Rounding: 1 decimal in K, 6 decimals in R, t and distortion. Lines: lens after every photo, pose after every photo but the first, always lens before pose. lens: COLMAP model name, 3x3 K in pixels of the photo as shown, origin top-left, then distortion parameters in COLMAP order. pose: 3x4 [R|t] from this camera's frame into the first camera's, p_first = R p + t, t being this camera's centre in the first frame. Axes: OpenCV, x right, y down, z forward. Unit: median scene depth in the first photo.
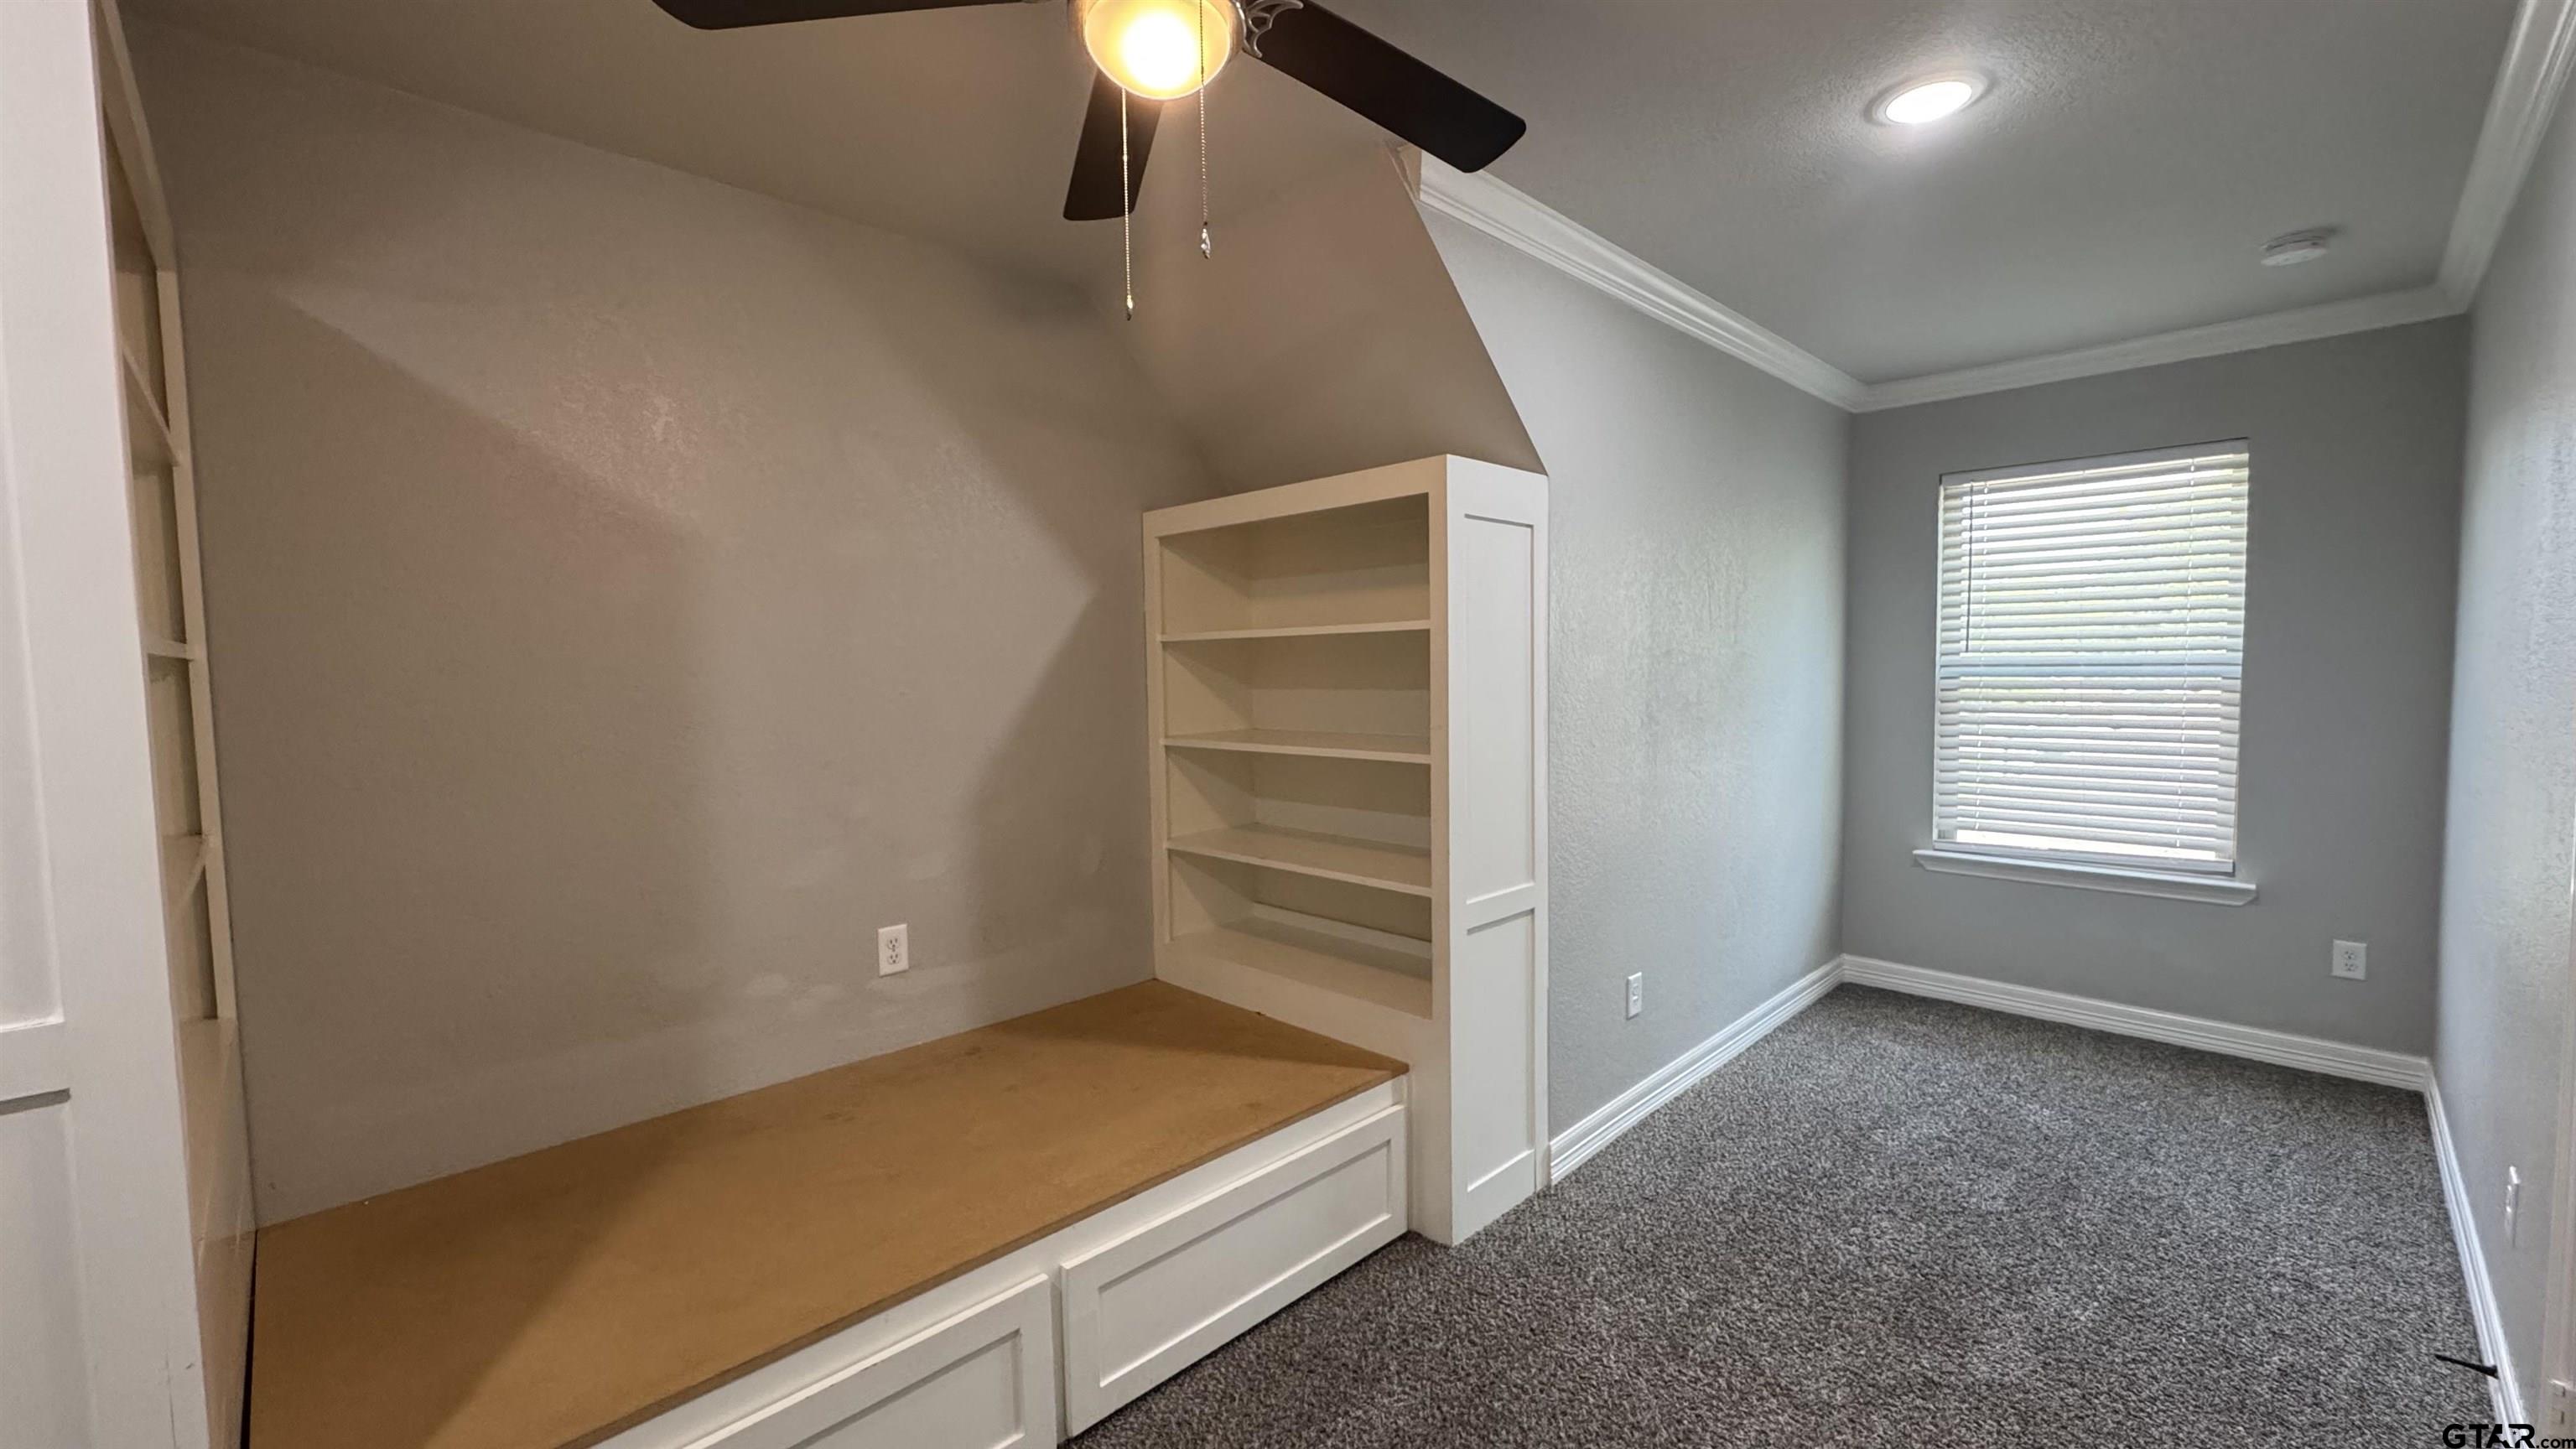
lens RADIAL K [[1026.1, 0, 1286.7], [0, 1026.1, 721.9], [0, 0, 1]] dist [-0.002832, 0.000290]
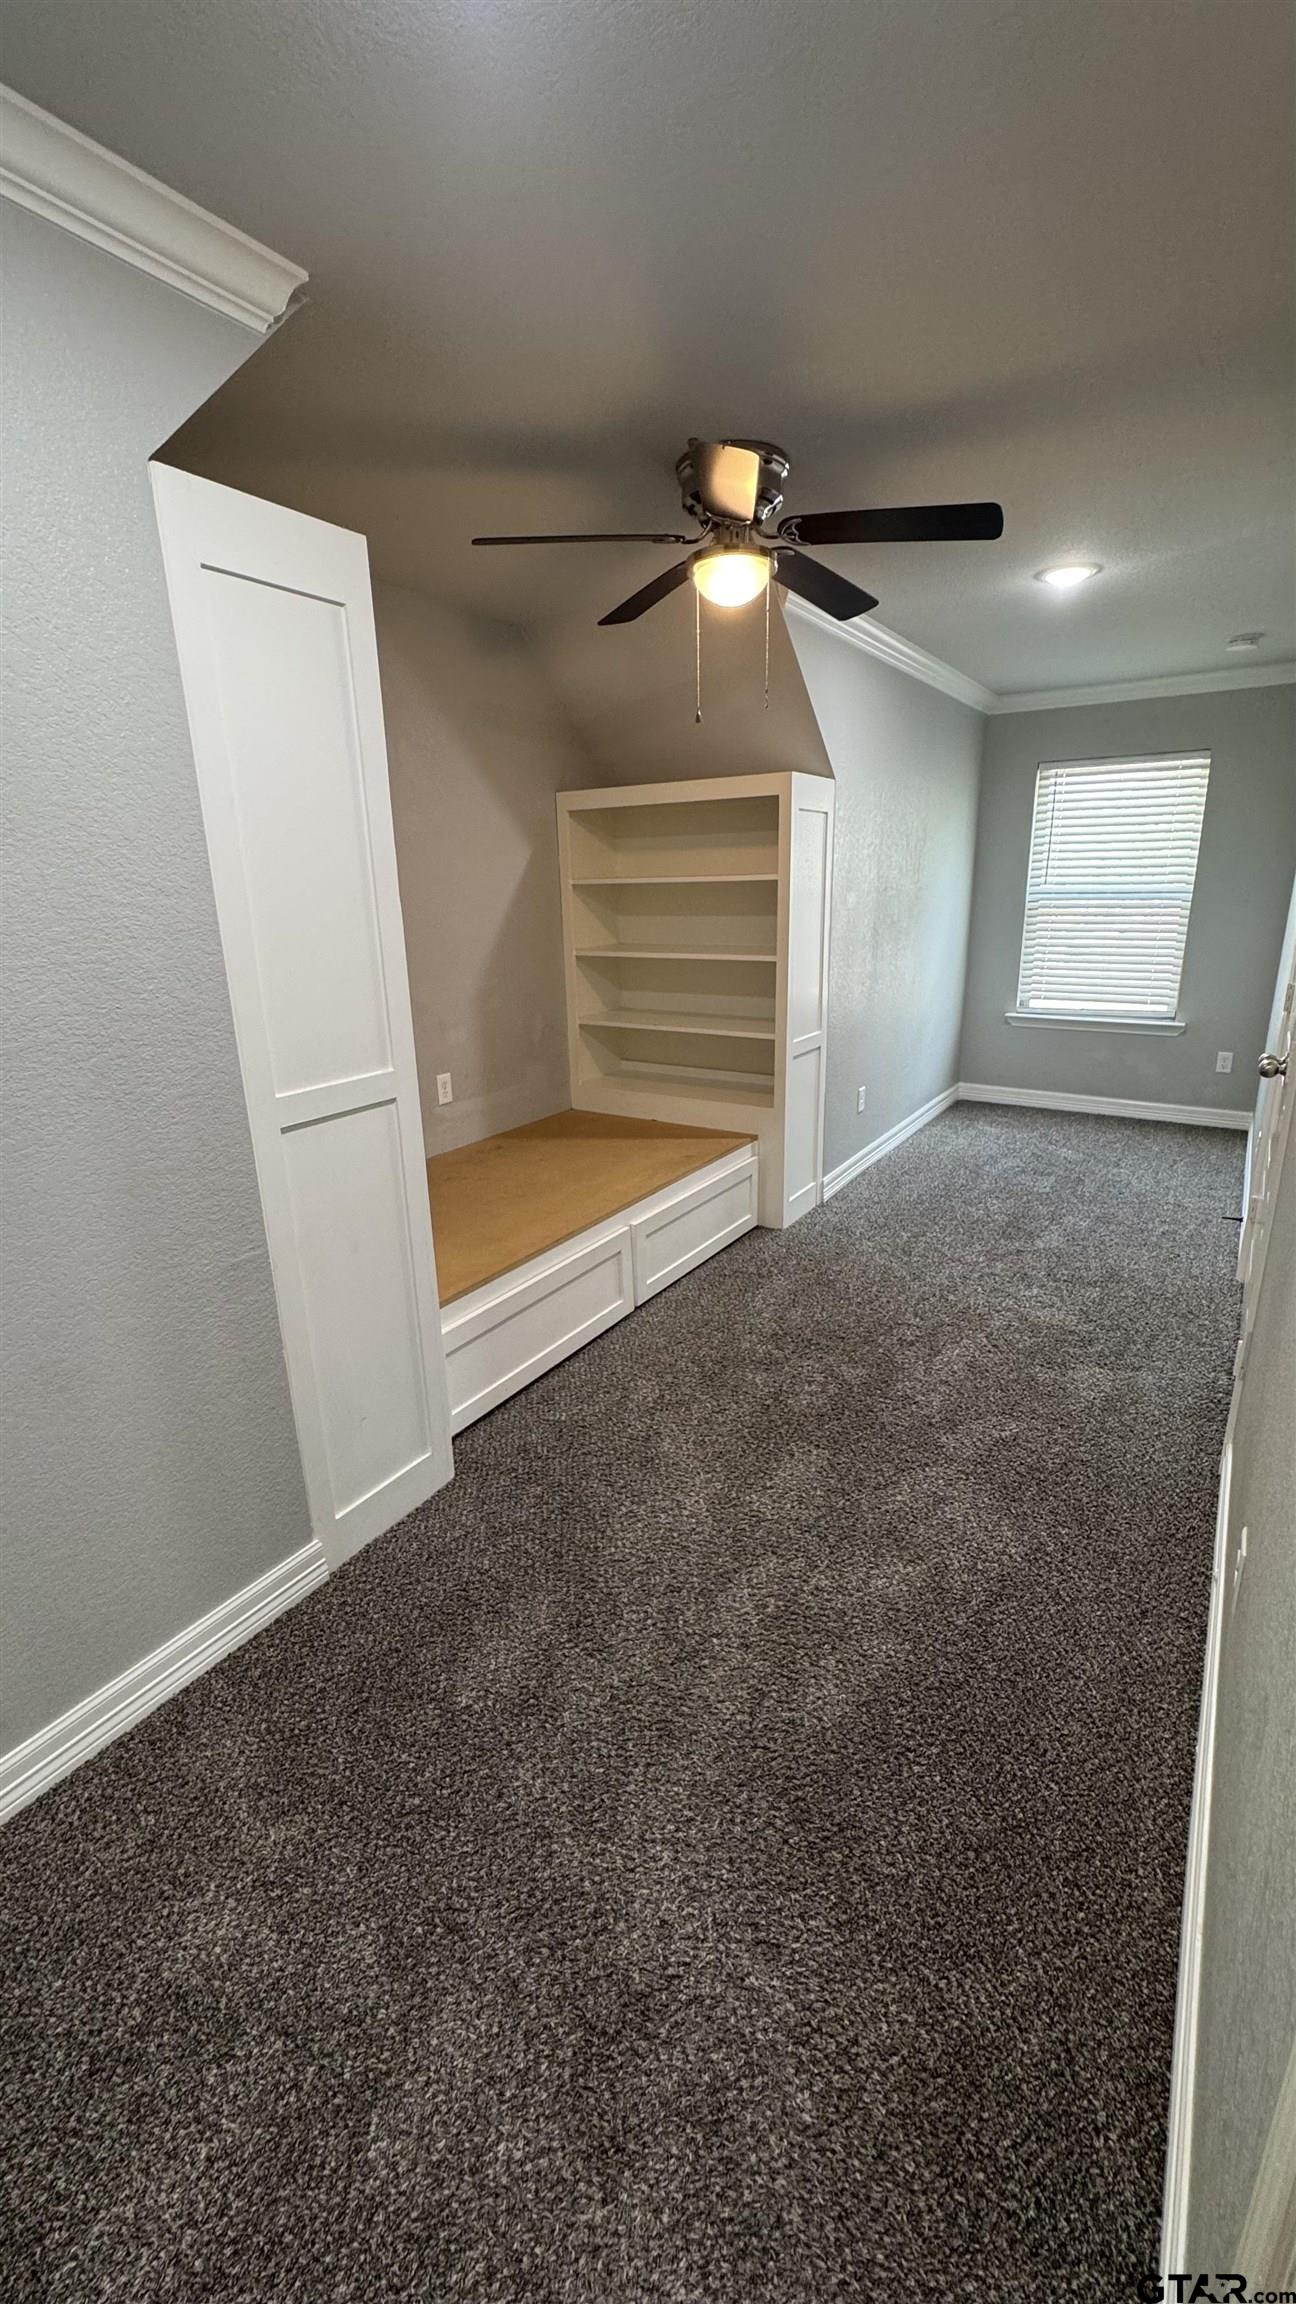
lens RADIAL K [[917.8, 0, 650.4], [0, 917.8, 1146.9], [0, 0, 1]] dist [-0.002832, 0.000290]
pose [[0.976230, -0.065763, 0.206519, -0.357912], [0.018207, 0.974372, 0.224205, -0.003929], [-0.215971, -0.215116, 0.952408, -0.431775]]
